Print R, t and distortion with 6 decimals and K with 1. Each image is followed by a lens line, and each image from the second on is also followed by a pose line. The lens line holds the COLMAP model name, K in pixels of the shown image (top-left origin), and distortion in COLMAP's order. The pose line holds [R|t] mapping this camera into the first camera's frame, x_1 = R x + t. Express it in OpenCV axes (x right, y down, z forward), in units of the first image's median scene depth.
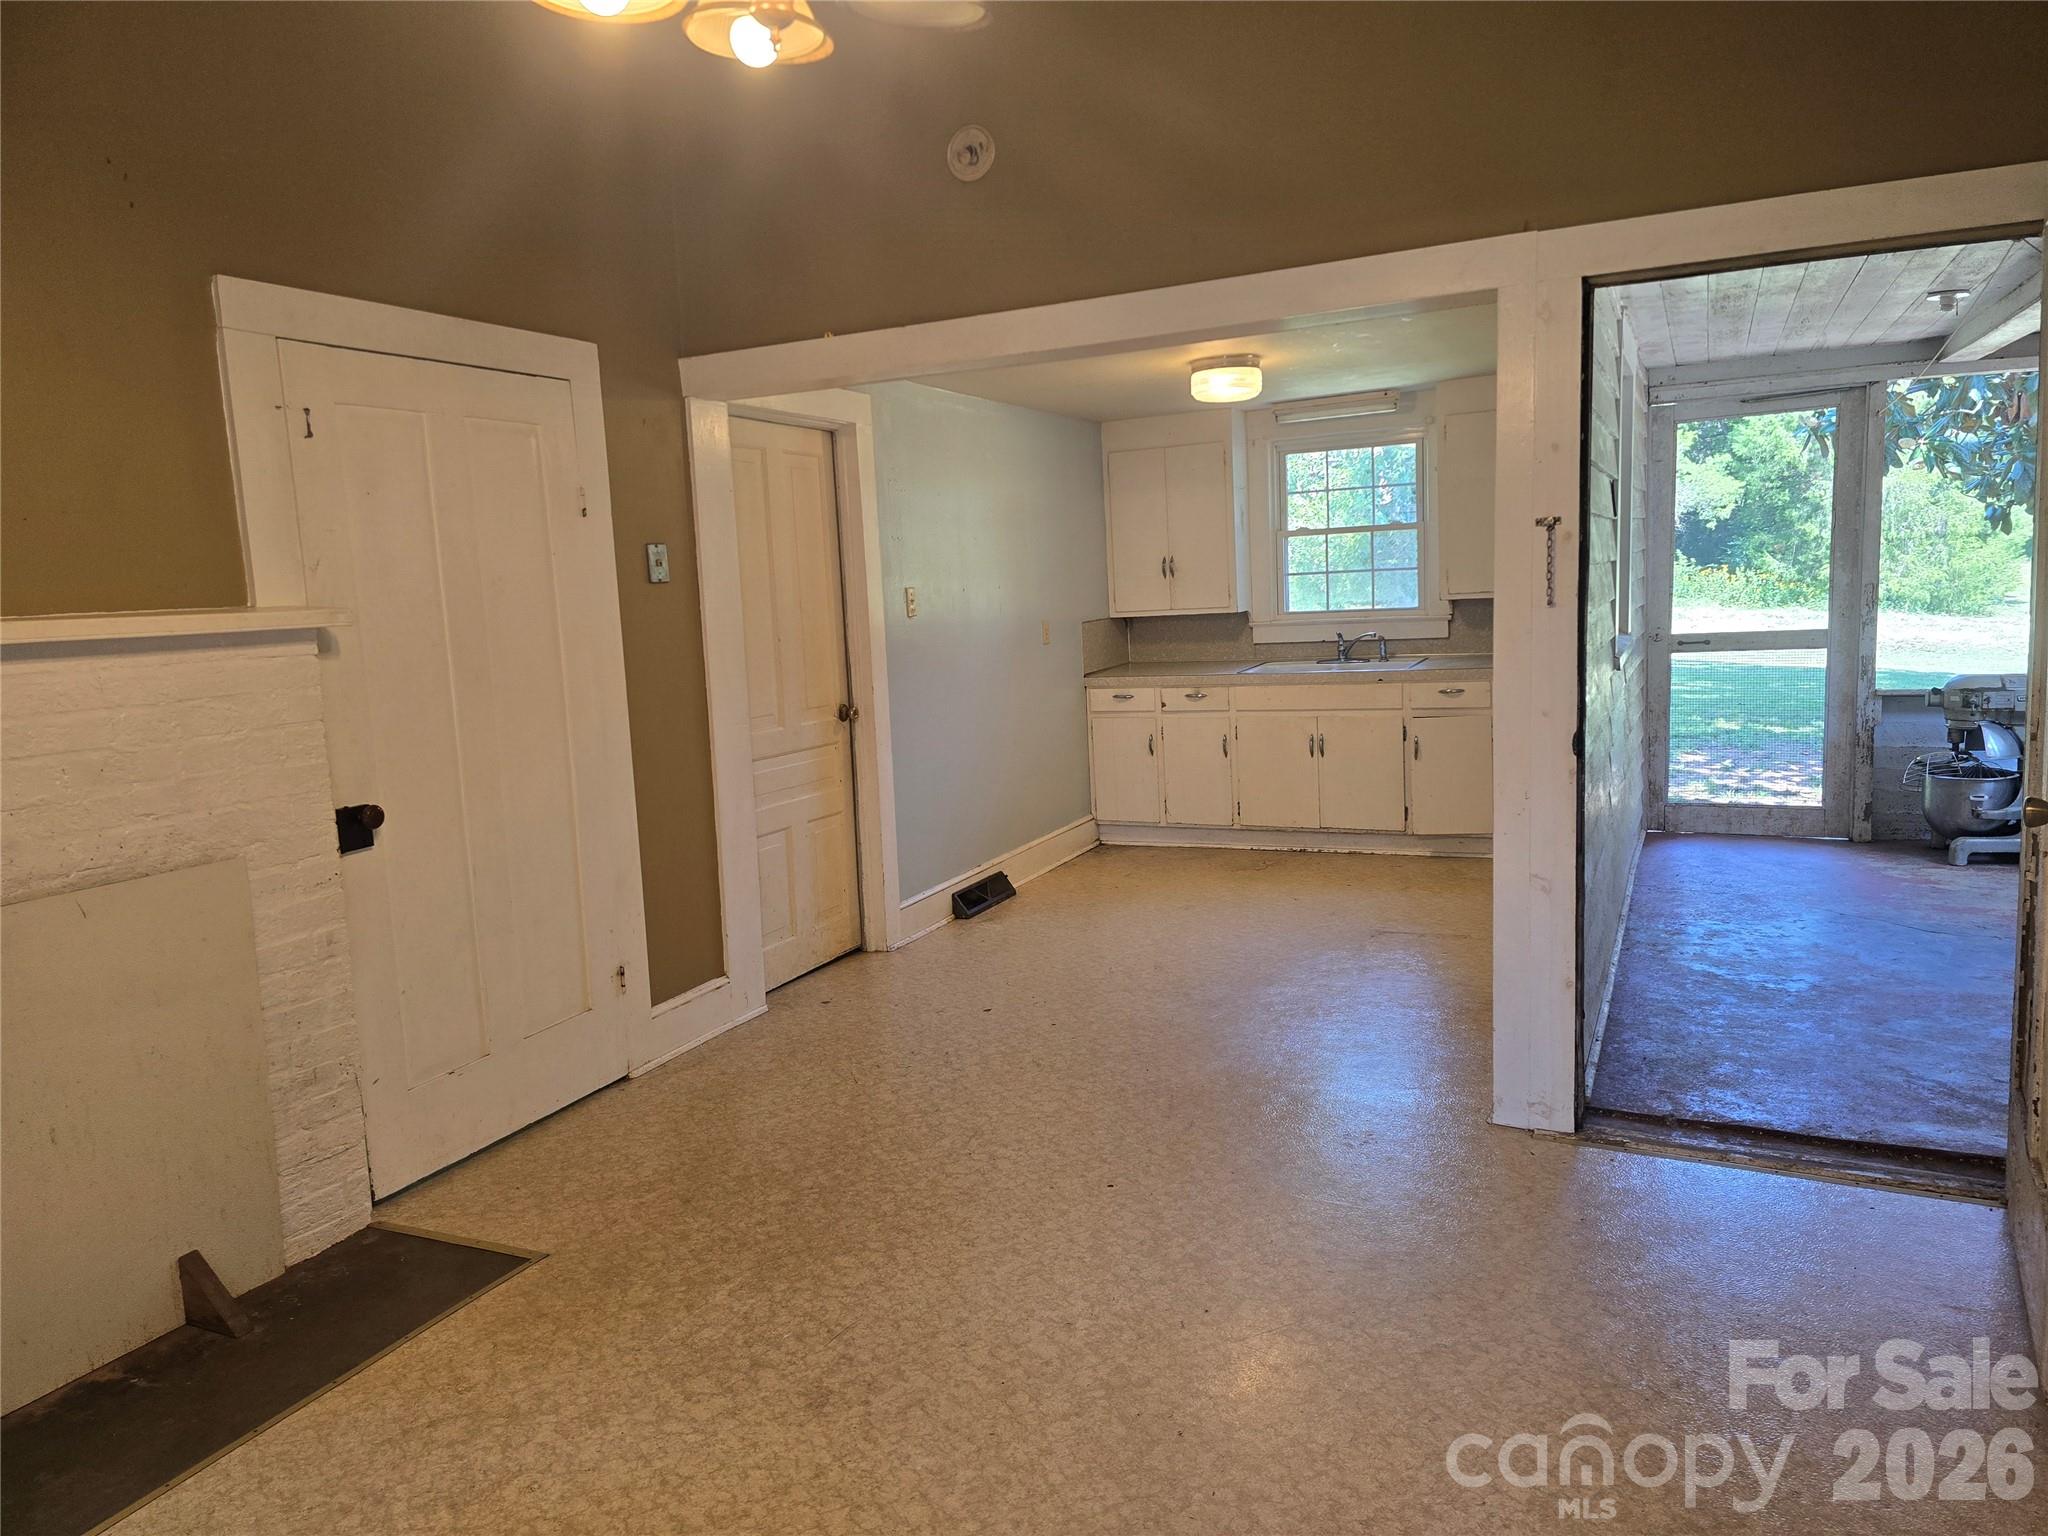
lens RADIAL K [[1382.6, 0, 1035.5], [0, 1382.6, 746.9], [0, 0, 1]] dist [0.069730, -0.072614]
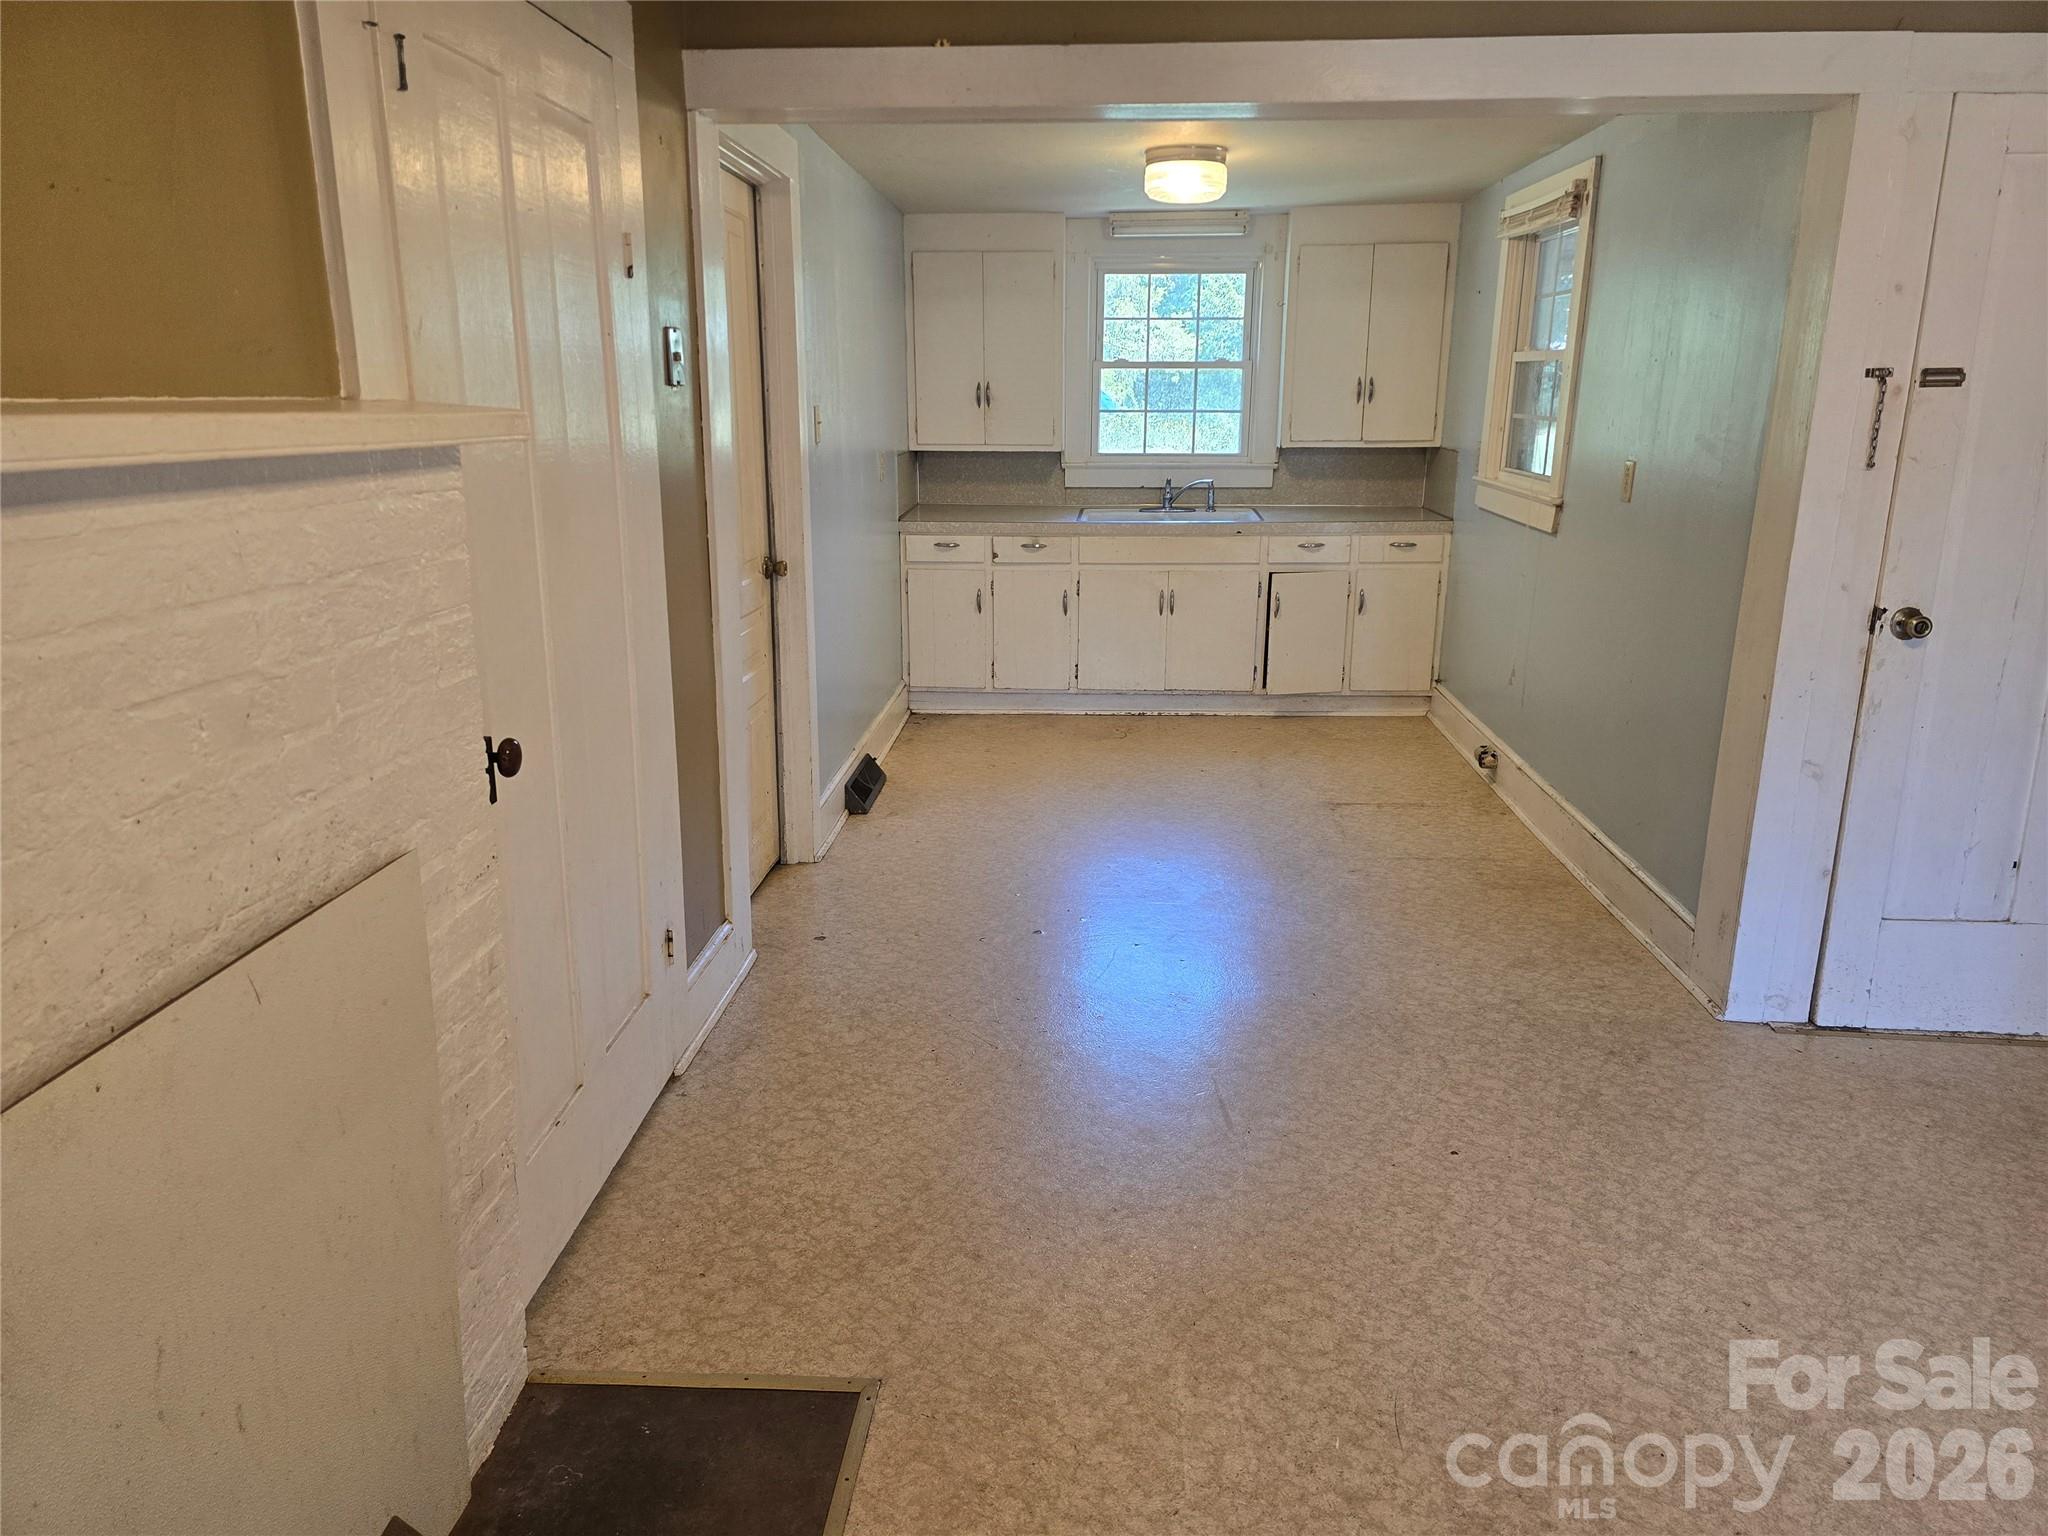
lens RADIAL K [[1382.6, 0, 1043.9], [0, 1382.6, 757.5], [0, 0, 1]] dist [0.069730, -0.072614]
pose [[0.925077, -0.044859, 0.377121, -0.452348], [-0.002460, 0.992271, 0.124068, -0.024777], [-0.379772, -0.115700, 0.917816, 0.322978]]
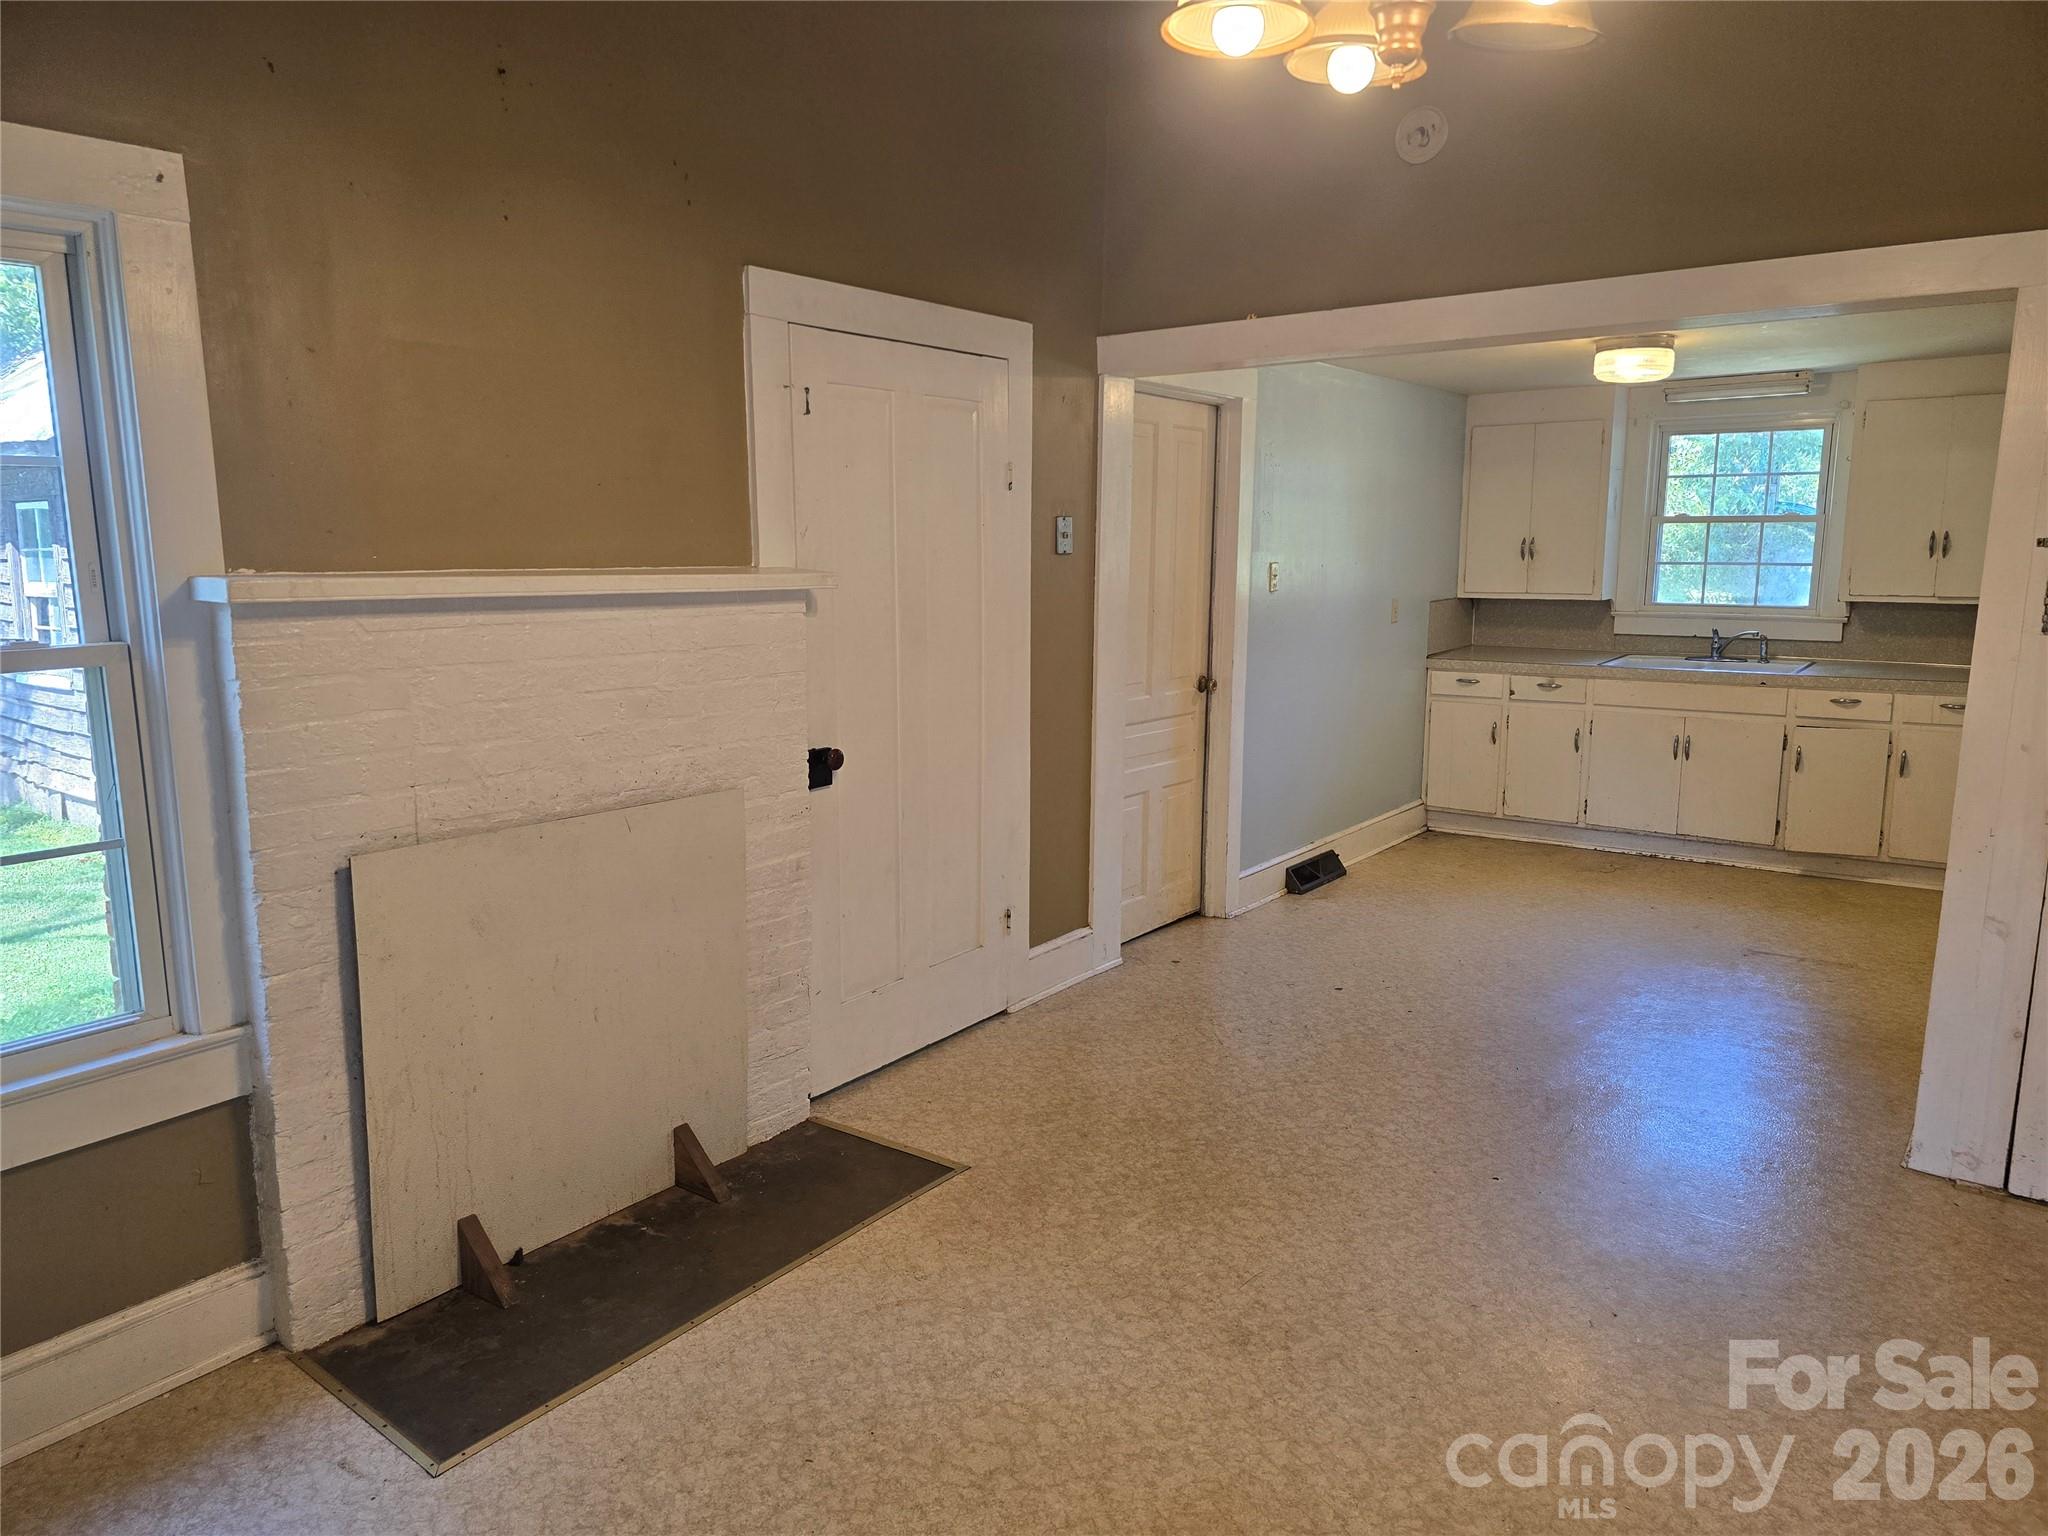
lens RADIAL K [[1382.6, 0, 1031.3], [0, 1382.6, 769.7], [0, 0, 1]] dist [0.069730, -0.072614]
pose [[0.979227, 0.080488, -0.186108, -0.105127], [-0.071535, 0.995957, 0.054341, -0.012079], [0.189729, -0.039899, 0.981025, -0.049630]]
